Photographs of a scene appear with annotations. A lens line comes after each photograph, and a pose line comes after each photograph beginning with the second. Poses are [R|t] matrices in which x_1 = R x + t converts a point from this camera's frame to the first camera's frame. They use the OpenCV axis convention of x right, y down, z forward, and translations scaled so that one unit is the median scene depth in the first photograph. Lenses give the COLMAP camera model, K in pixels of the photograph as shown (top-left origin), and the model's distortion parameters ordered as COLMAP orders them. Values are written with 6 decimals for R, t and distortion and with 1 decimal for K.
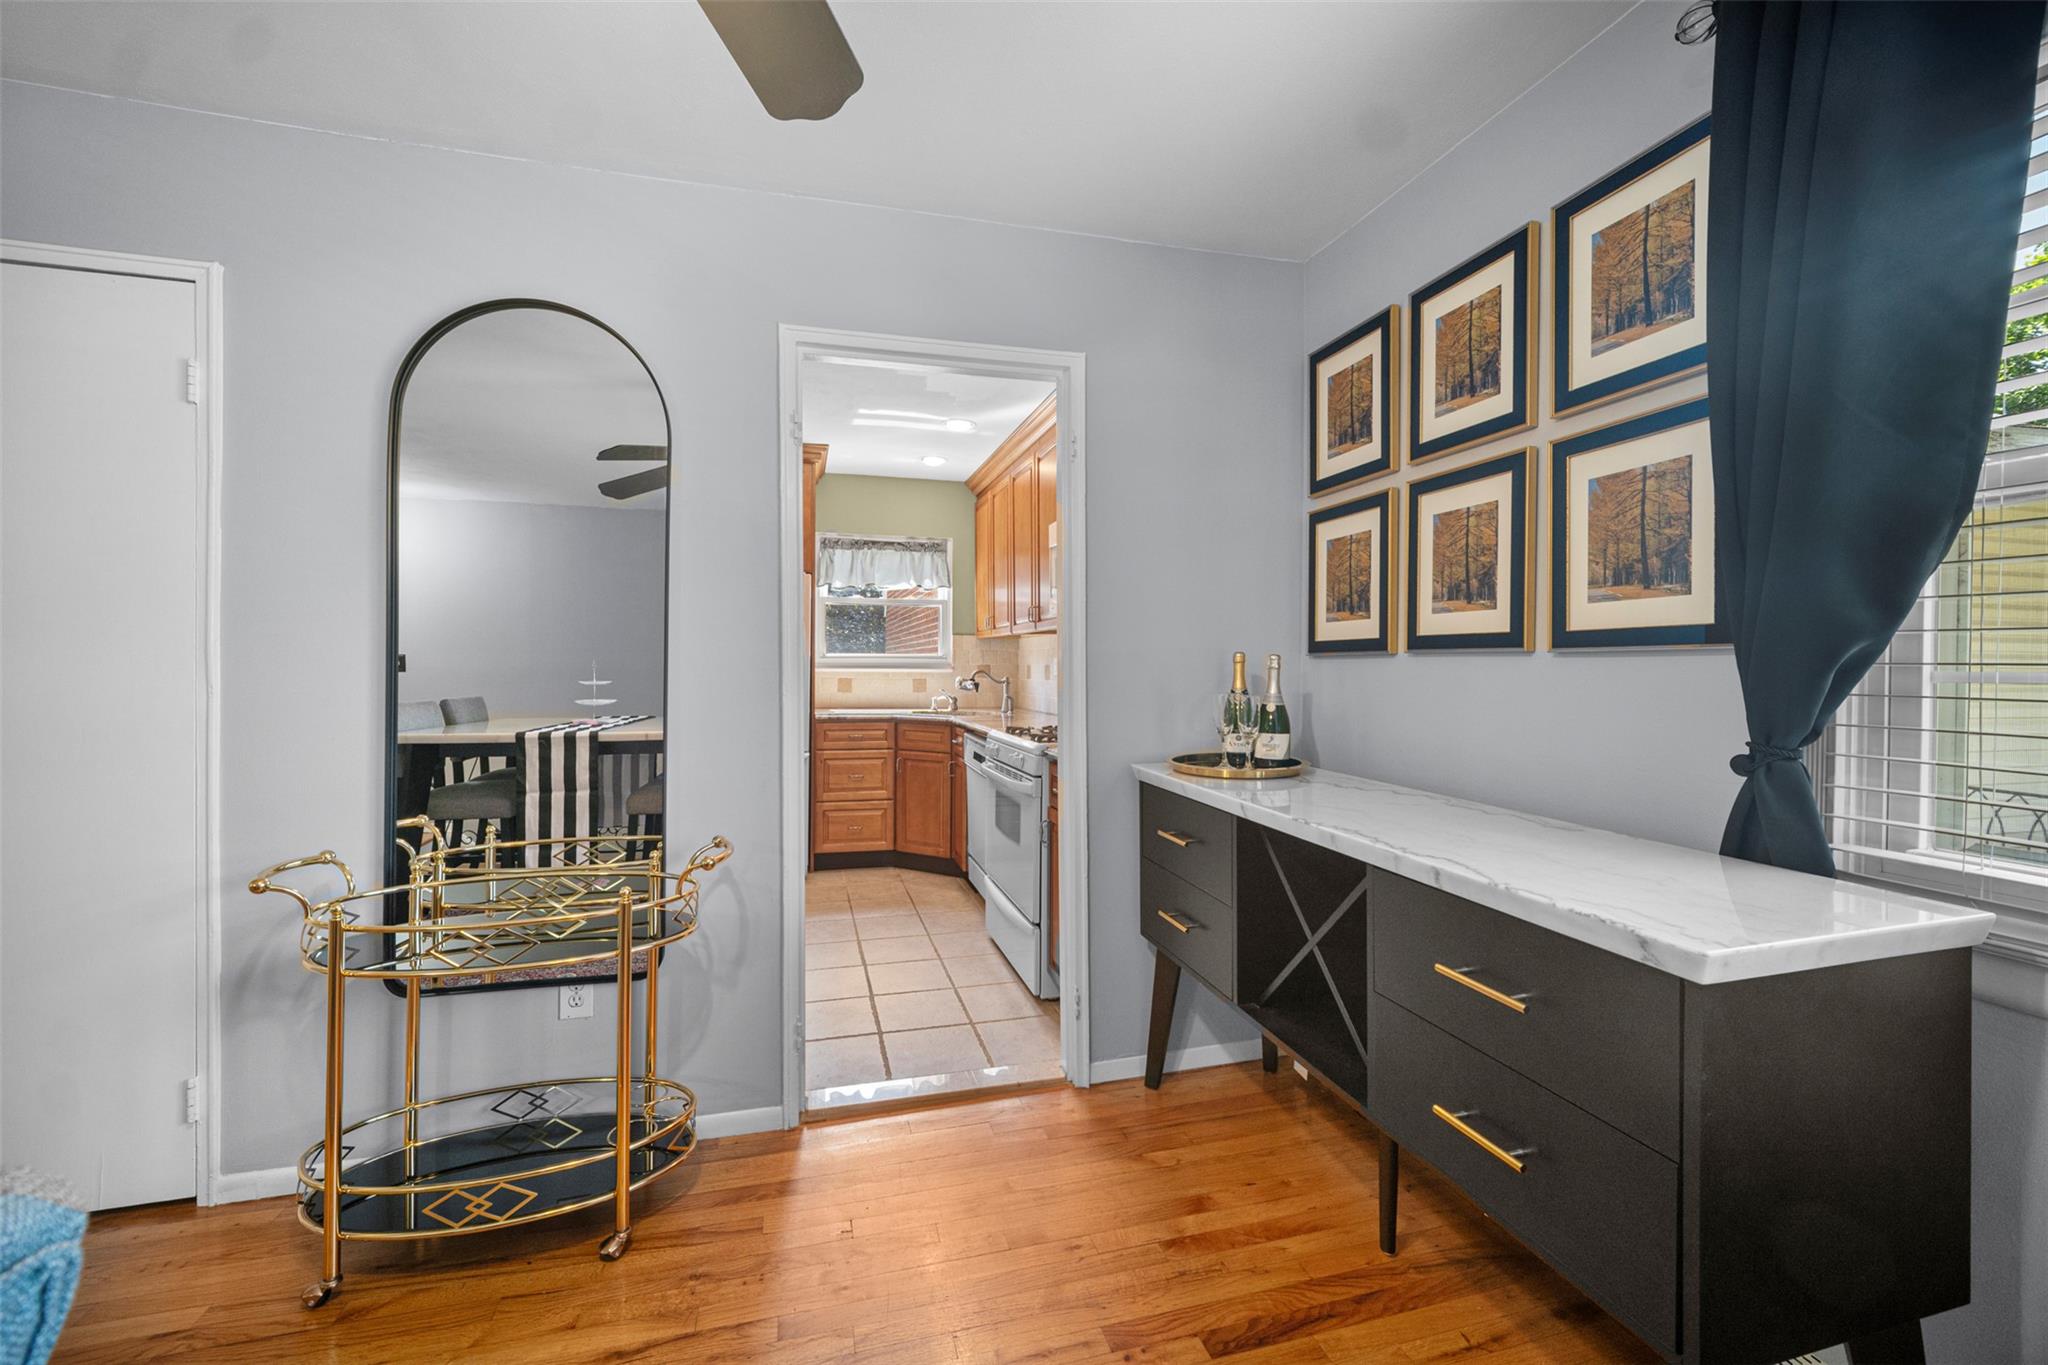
lens RADIAL K [[813.9, 0, 1007.3], [0, 813.9, 670.6], [0, 0, 1]] dist [-0.000916, -0.000032]
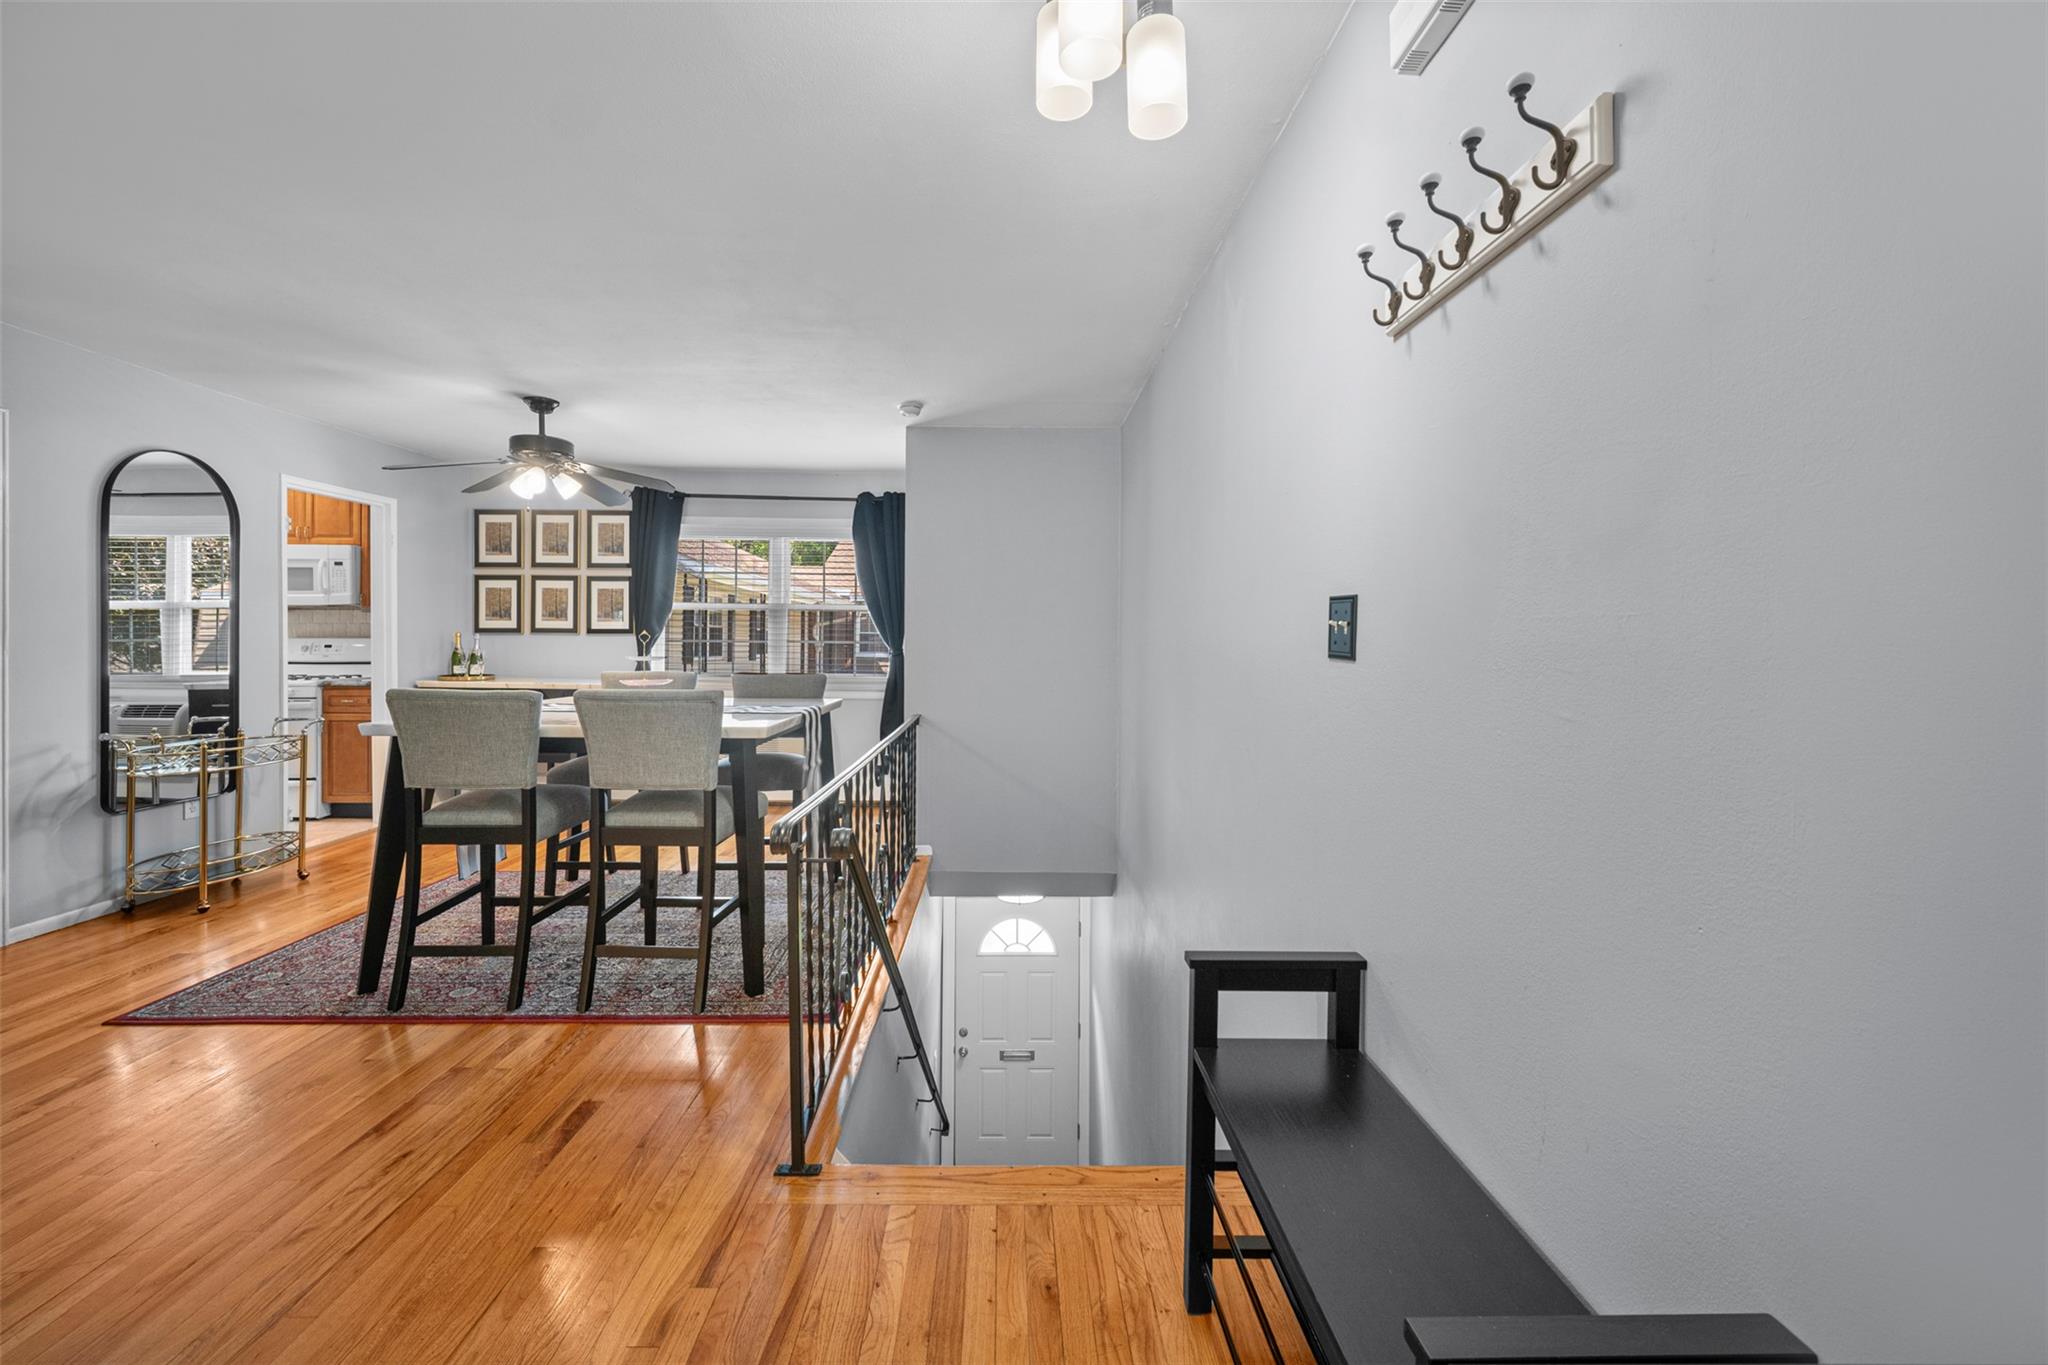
lens RADIAL K [[813.9, 0, 1004.9], [0, 813.9, 650.8], [0, 0, 1]] dist [-0.000916, -0.000032]
pose [[0.236681, -0.008136, 0.971553, -1.950220], [0.001174, 0.999967, 0.008088, 0.017225], [-0.971587, -0.000774, 0.236683, -1.337180]]
